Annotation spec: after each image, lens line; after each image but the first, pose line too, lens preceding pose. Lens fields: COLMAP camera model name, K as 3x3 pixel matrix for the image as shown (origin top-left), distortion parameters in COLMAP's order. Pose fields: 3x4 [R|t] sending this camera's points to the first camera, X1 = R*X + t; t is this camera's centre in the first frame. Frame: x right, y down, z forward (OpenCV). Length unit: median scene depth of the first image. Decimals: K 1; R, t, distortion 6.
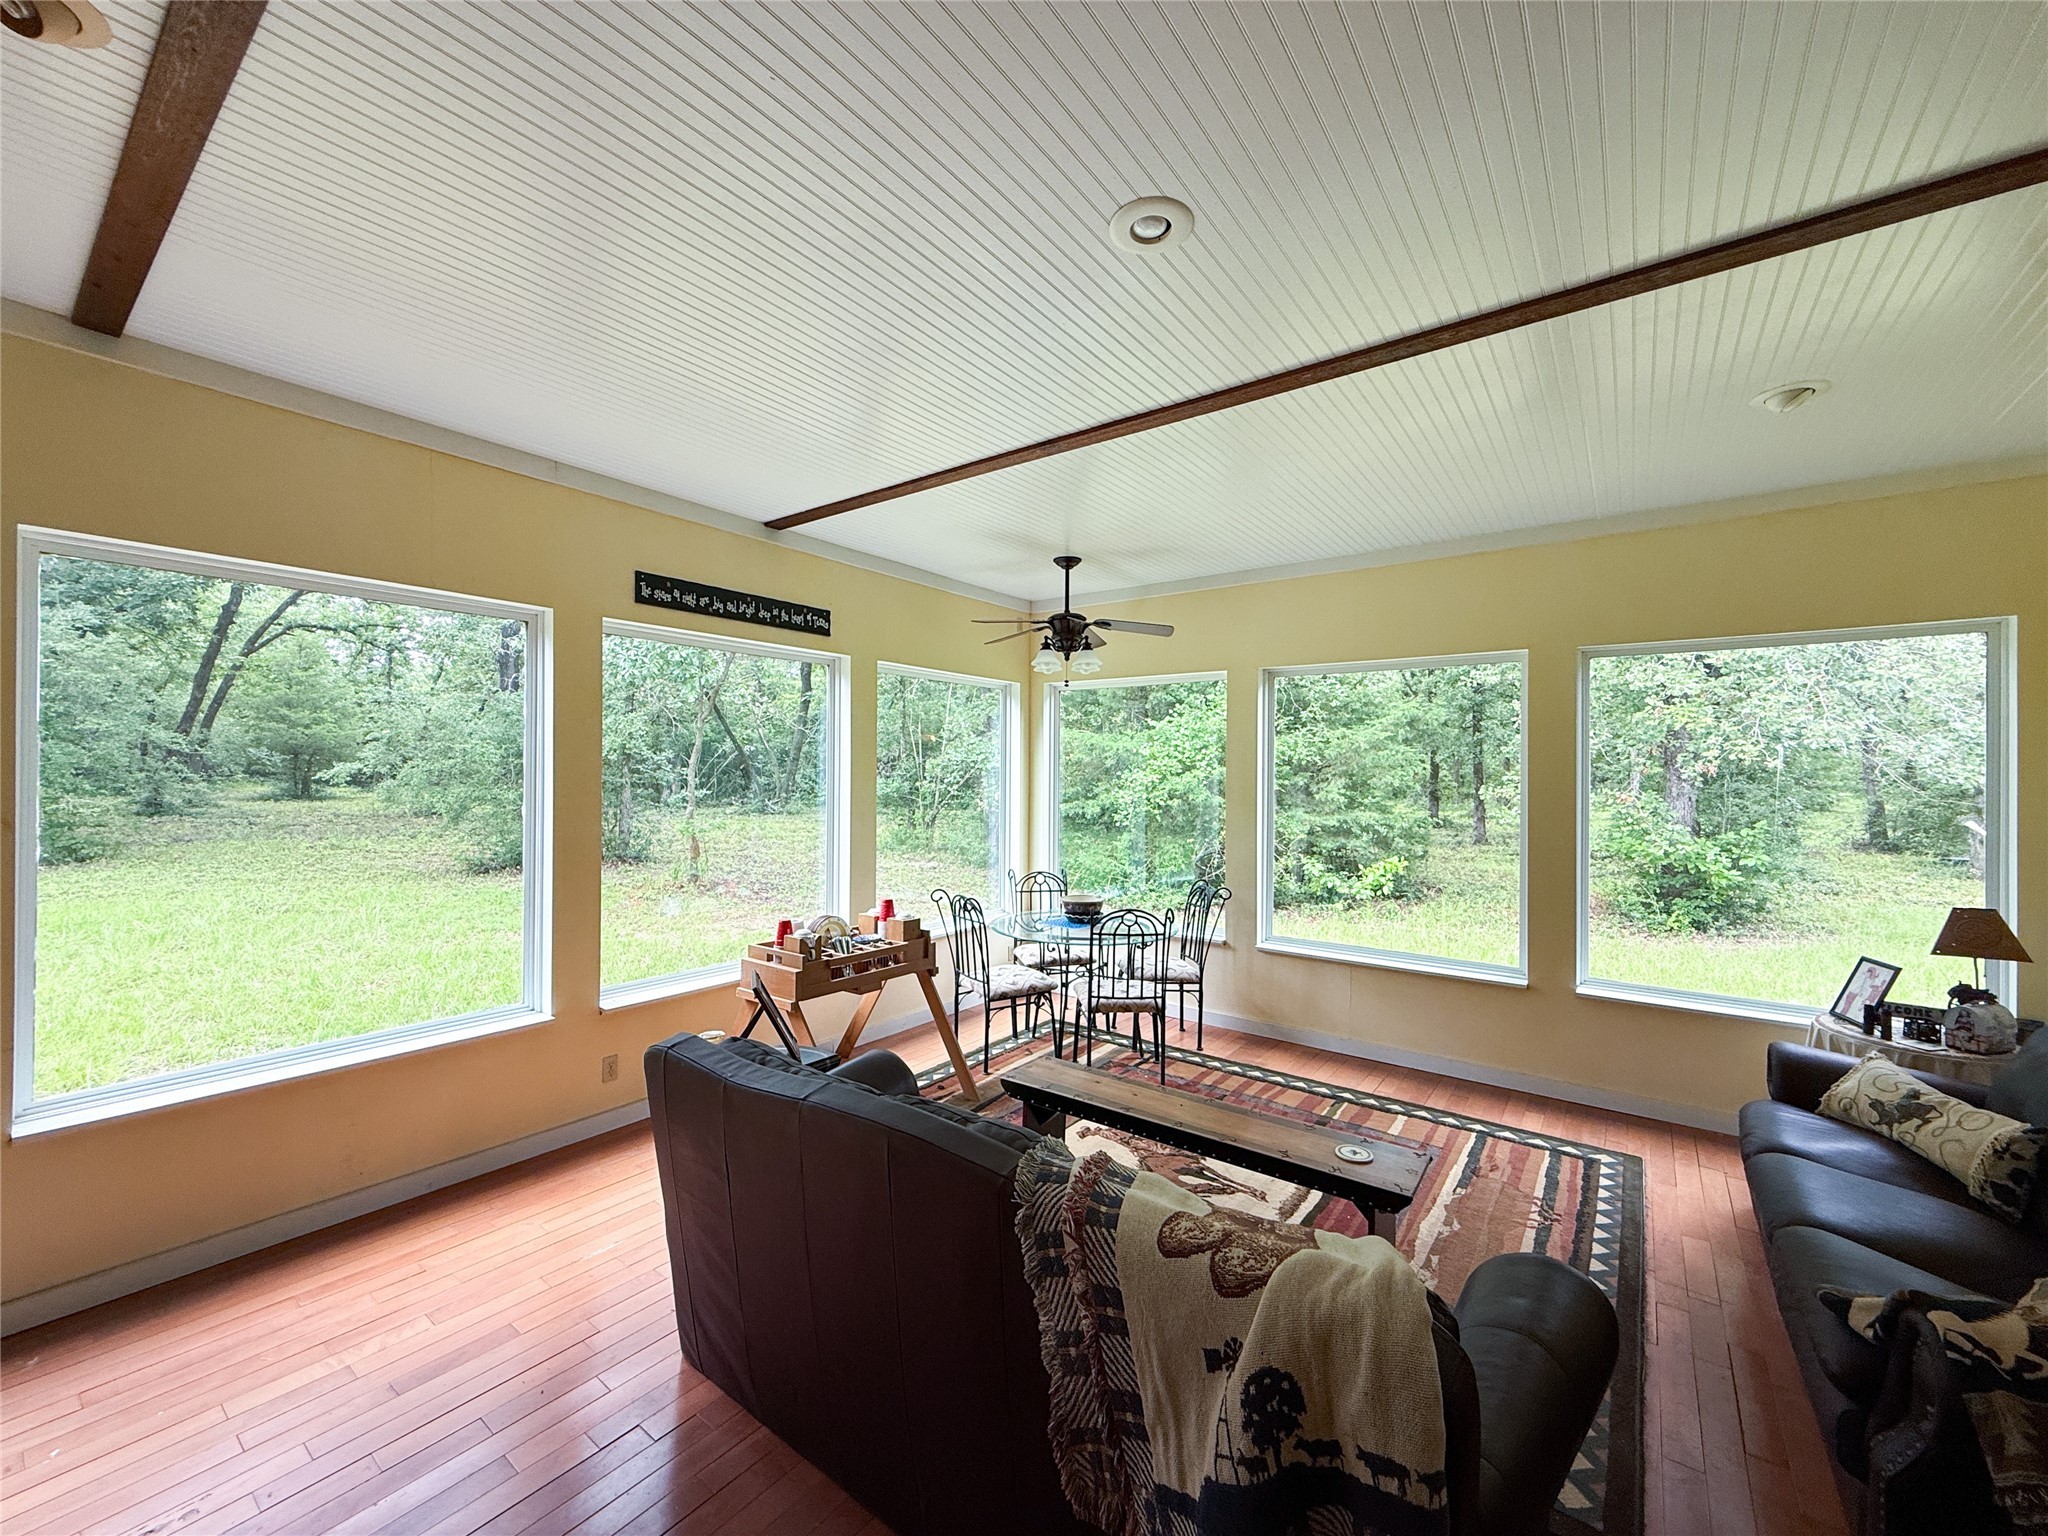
lens RADIAL K [[815.3, 0, 1022.9], [0, 815.3, 767.6], [0, 0, 1]] dist [0.000148, -0.000171]
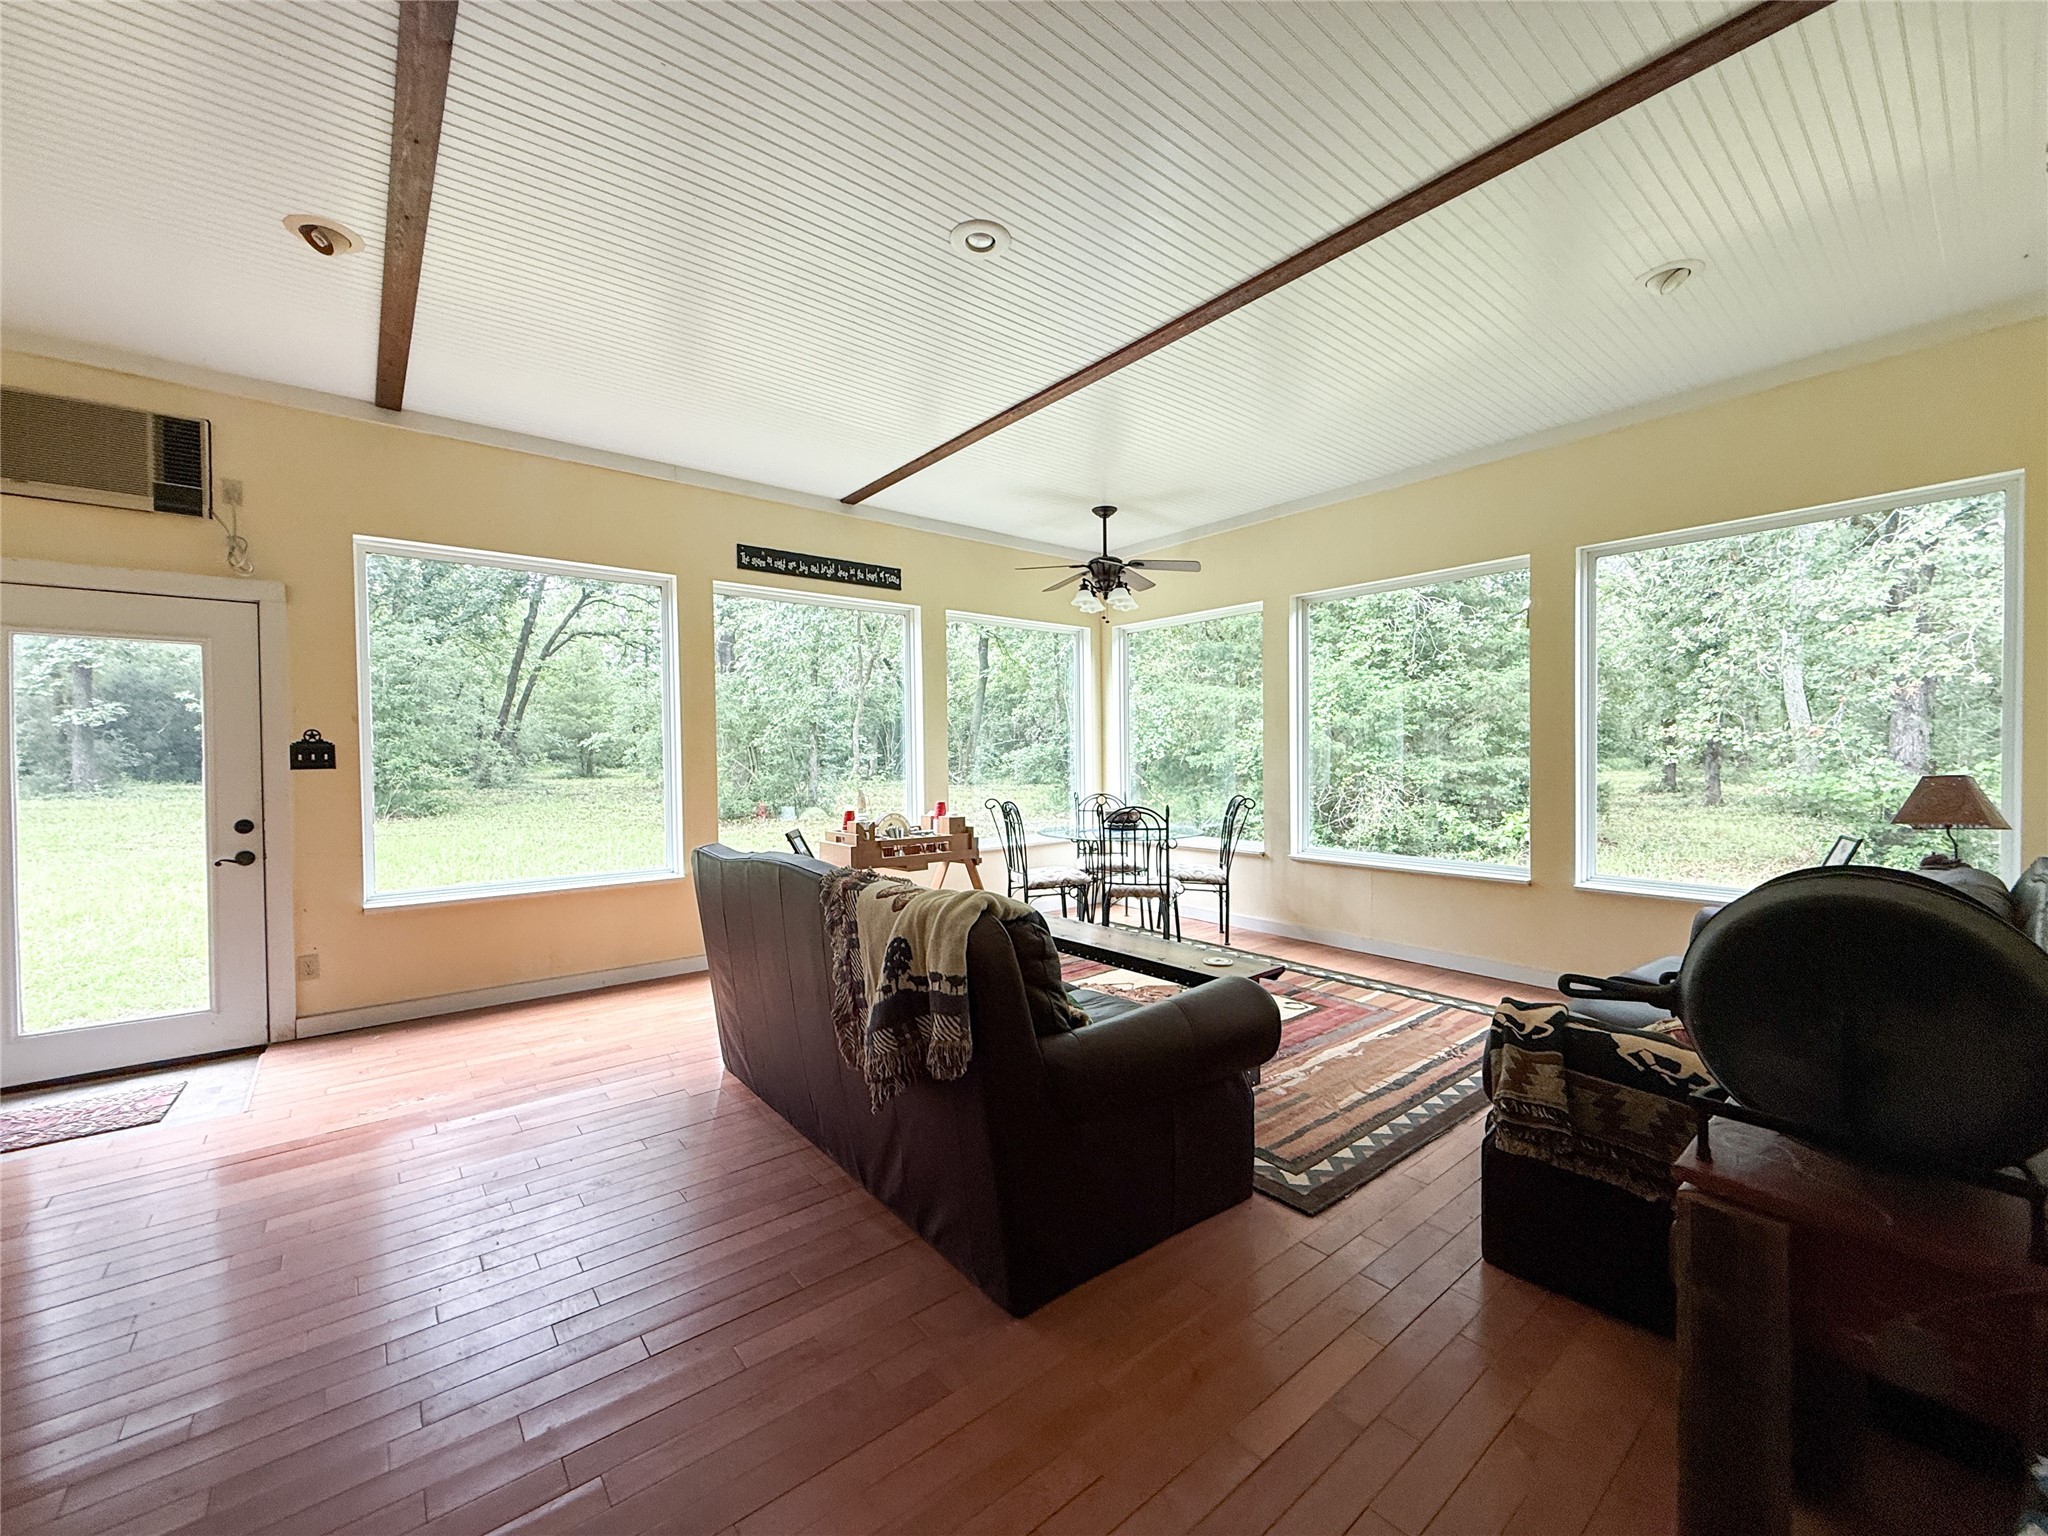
lens RADIAL K [[815.3, 0, 1022.0], [0, 815.3, 767.2], [0, 0, 1]] dist [0.000148, -0.000171]
pose [[0.970846, -0.015497, -0.239203, 0.224600], [0.021243, 0.999544, 0.021460, 0.079773], [0.238761, -0.025916, 0.970732, -0.137601]]
